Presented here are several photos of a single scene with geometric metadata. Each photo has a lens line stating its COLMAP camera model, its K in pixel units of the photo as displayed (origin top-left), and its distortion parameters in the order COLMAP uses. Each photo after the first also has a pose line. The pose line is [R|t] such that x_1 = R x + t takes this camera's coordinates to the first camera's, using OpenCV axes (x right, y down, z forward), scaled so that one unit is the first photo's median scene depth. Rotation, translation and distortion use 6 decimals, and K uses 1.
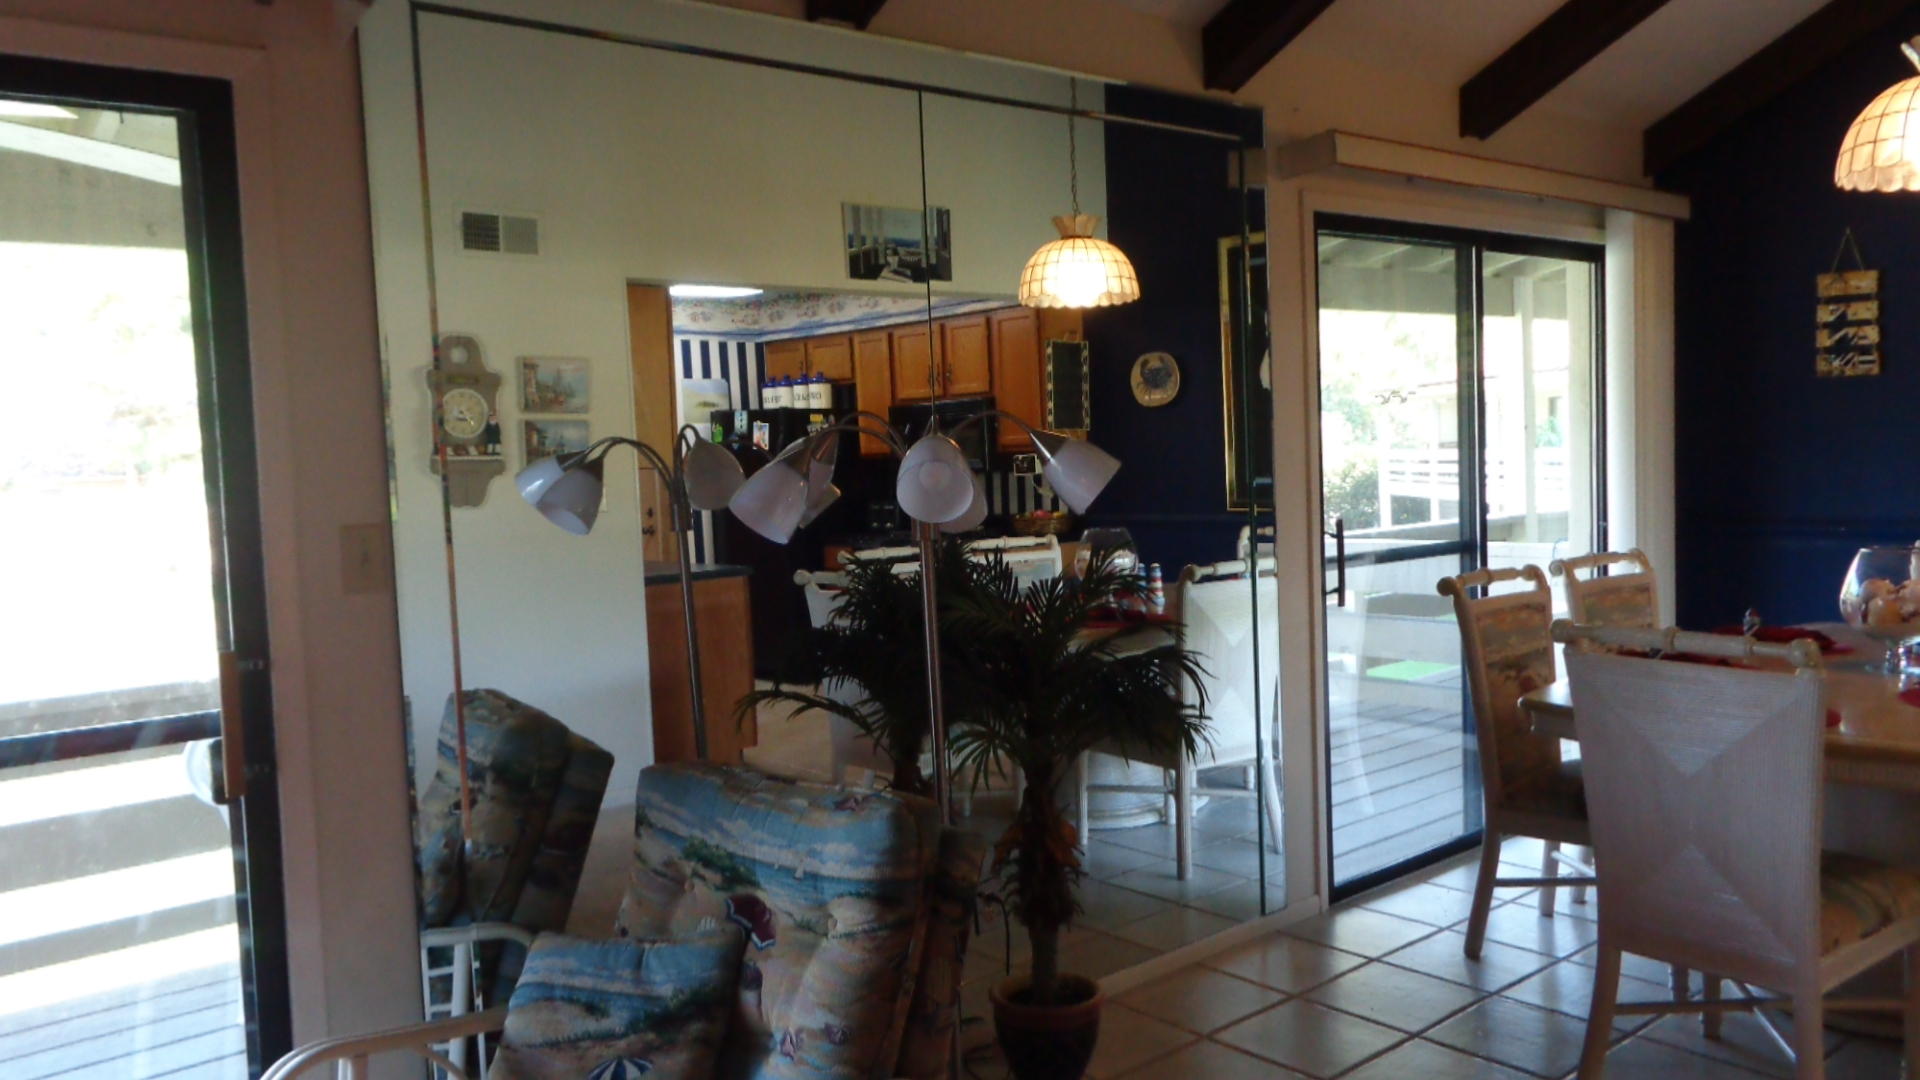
lens RADIAL K [[1453.0, 0, 960.0], [0, 1453.0, 540.0], [0, 0, 1]] dist [0.004470, 0.004007]
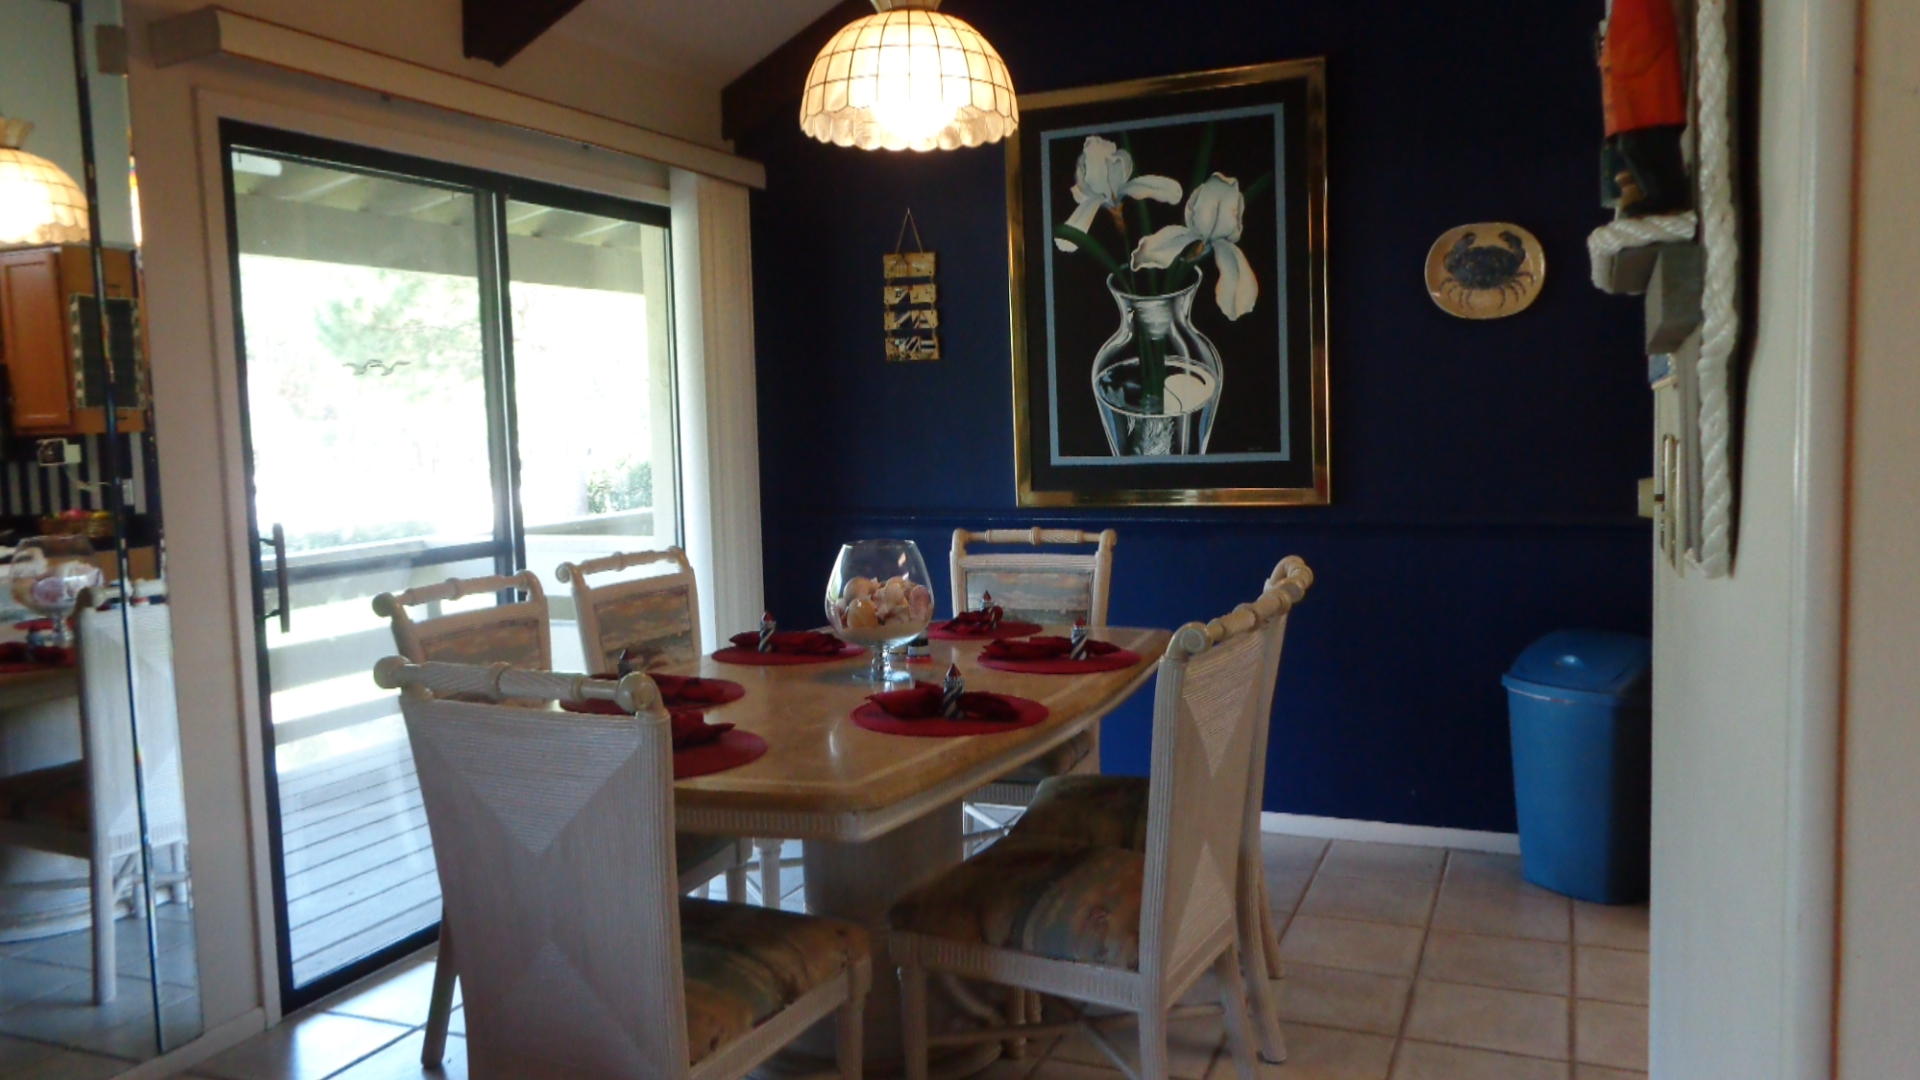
lens RADIAL K [[1453.0, 0, 960.0], [0, 1453.0, 540.0], [0, 0, 1]] dist [0.004470, 0.004007]
pose [[0.891223, -0.027893, 0.452708, 0.209674], [0.024200, 0.999610, 0.013948, -0.005586], [-0.452920, -0.001475, 0.891550, 0.127016]]
